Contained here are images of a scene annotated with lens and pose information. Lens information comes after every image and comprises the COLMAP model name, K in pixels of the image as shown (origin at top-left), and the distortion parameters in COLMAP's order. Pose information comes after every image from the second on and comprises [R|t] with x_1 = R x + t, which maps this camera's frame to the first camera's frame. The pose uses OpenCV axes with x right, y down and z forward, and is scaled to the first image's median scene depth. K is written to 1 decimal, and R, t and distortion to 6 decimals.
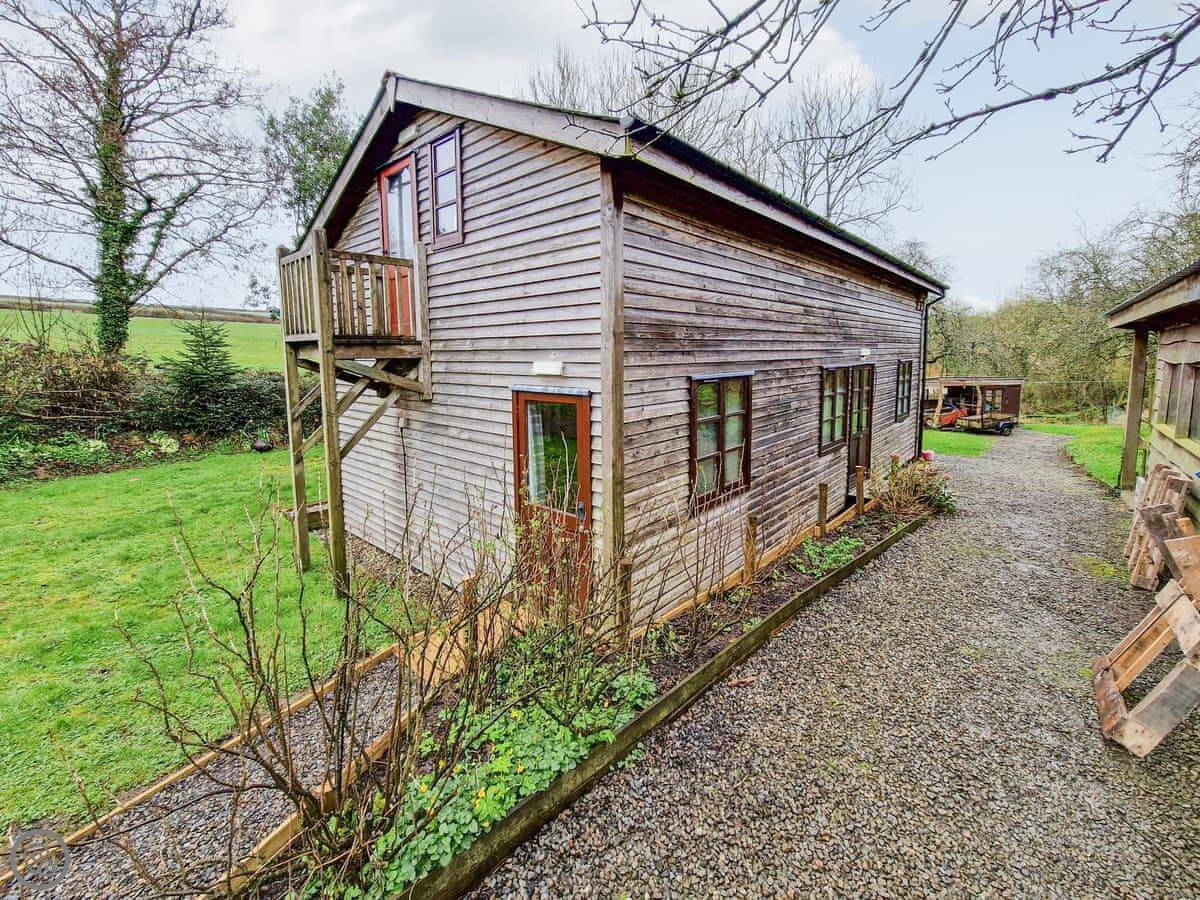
lens RADIAL K [[509.0, 0, 611.1], [0, 509.0, 417.3], [0, 0, 1]] dist [0.016146, 0.000053]
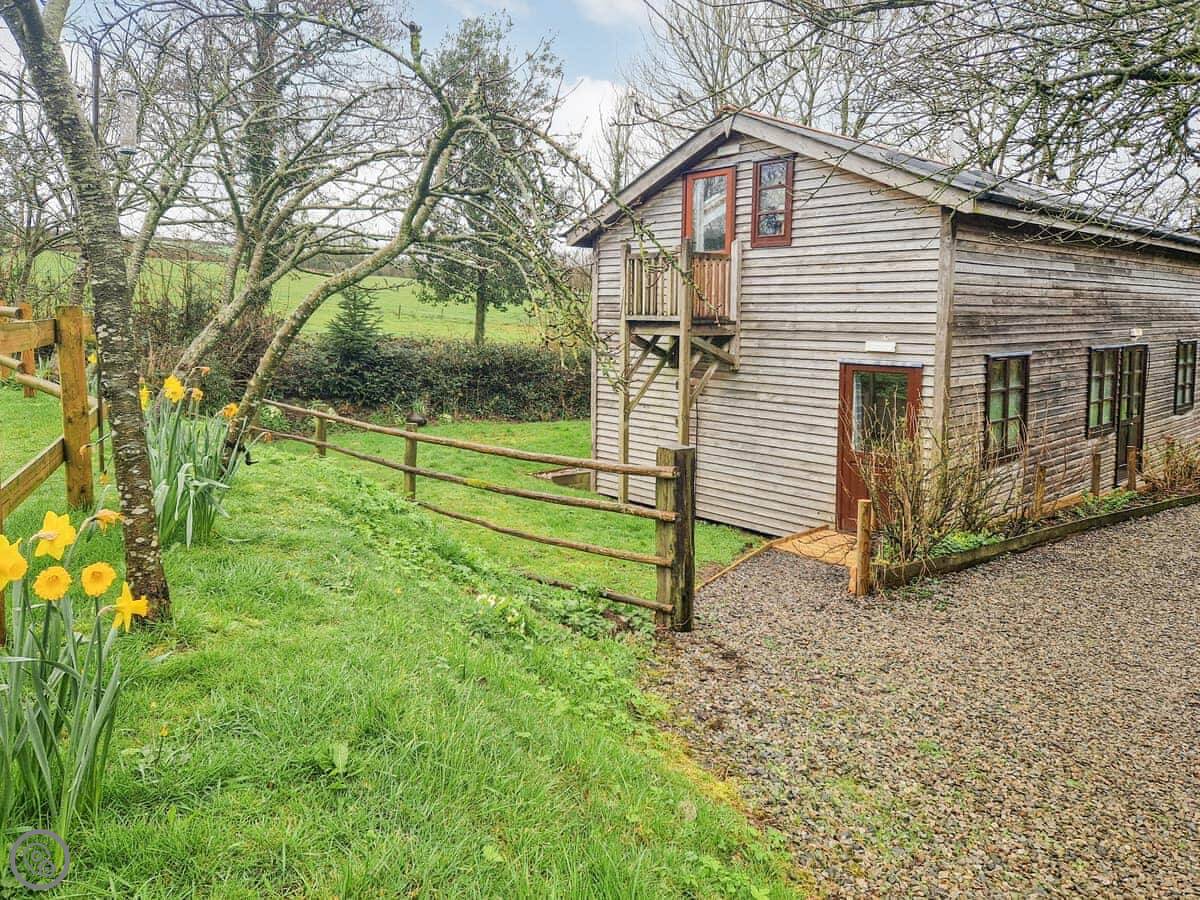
lens RADIAL K [[846.6, 0, 567.1], [0, 846.6, 382.5], [0, 0, 1]] dist [0.073956, -0.027325]
pose [[0.993558, 0.026863, -0.110096, -0.548889], [-0.031315, 0.998752, -0.038907, 0.087988], [0.108913, 0.042104, 0.993159, -1.047442]]
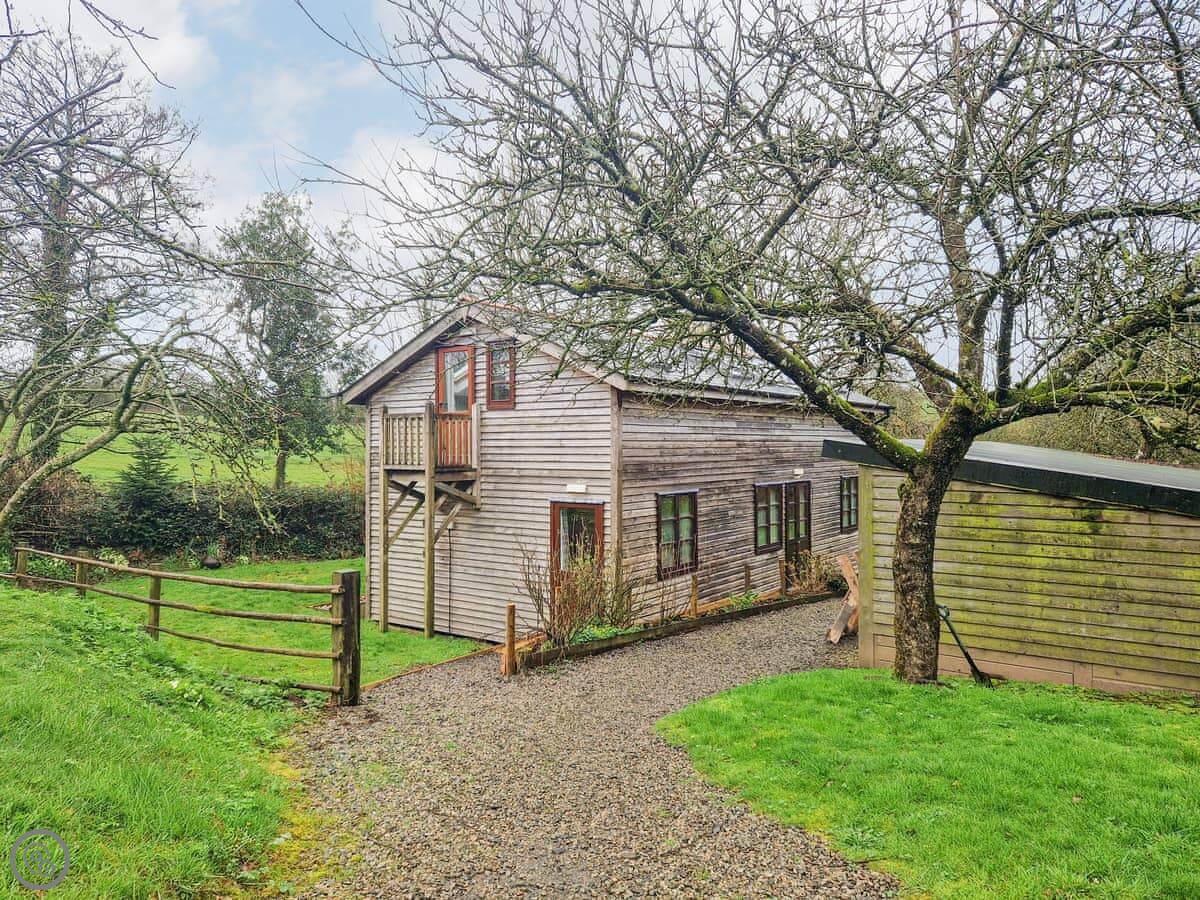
lens RADIAL K [[841.2, 0, 595.0], [0, 841.2, 443.3], [0, 0, 1]] dist [0.071989, -0.008197]
pose [[0.995806, 0.007101, 0.091219, -0.255741], [0.004676, 0.991730, -0.128254, 0.093893], [-0.091376, 0.128142, 0.987537, -1.468667]]
